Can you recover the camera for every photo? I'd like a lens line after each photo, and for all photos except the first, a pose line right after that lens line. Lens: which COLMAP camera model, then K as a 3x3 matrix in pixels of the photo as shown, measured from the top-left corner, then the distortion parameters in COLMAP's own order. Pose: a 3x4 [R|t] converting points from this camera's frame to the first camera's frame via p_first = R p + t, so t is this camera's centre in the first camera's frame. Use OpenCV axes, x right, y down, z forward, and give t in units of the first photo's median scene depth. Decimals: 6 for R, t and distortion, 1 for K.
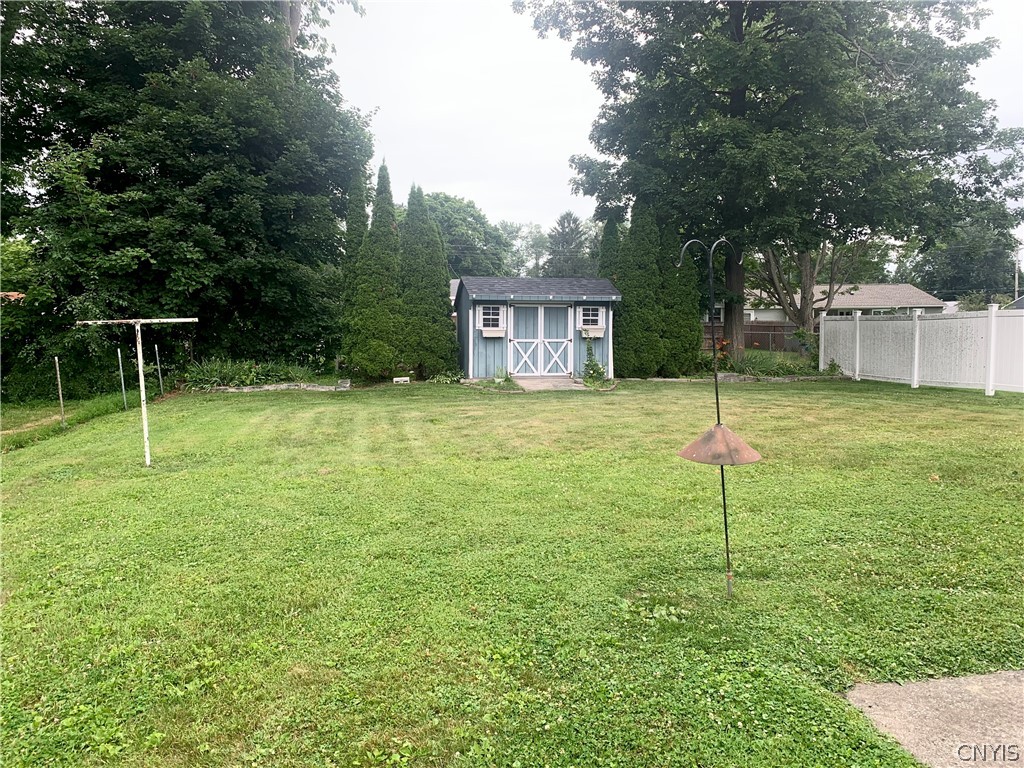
lens RADIAL K [[776.1, 0, 512.4], [0, 776.1, 384.1], [0, 0, 1]] dist [0.003172, 0.000376]
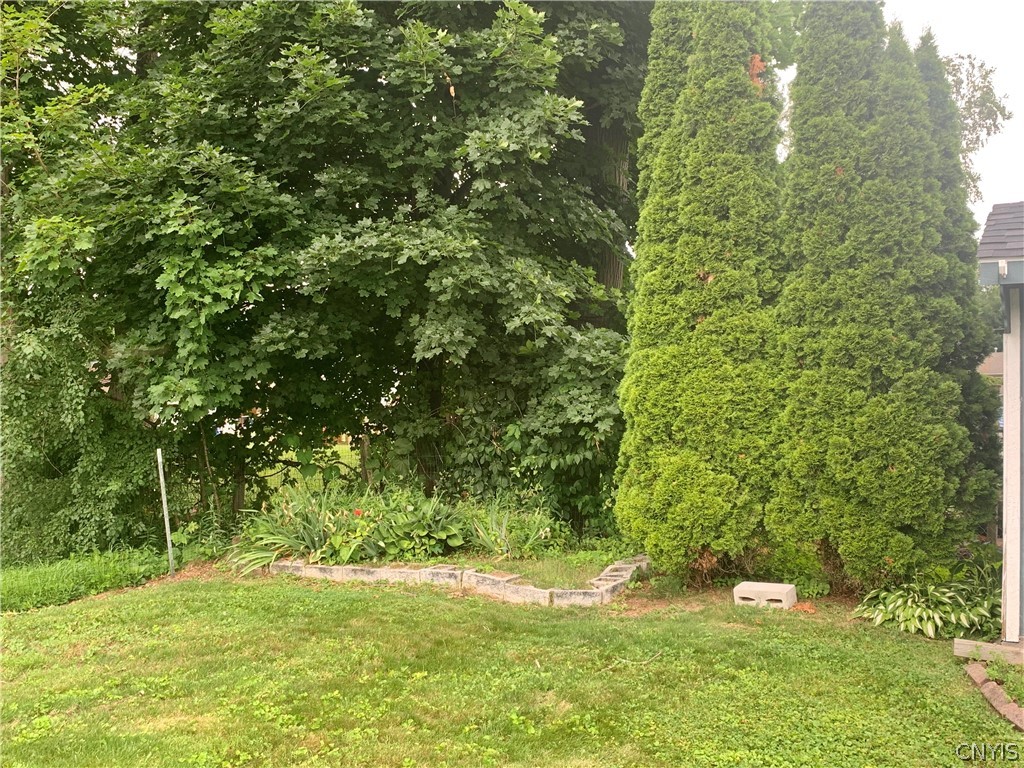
lens RADIAL K [[935.9, 0, 510.6], [0, 935.9, 386.0], [0, 0, 1]] dist [0.007574, 0.000000]
pose [[0.705682, -0.014632, -0.708378, 0.035508], [-0.043243, 0.997034, -0.063673, -0.055488], [0.707208, 0.075565, 0.702956, 0.695800]]
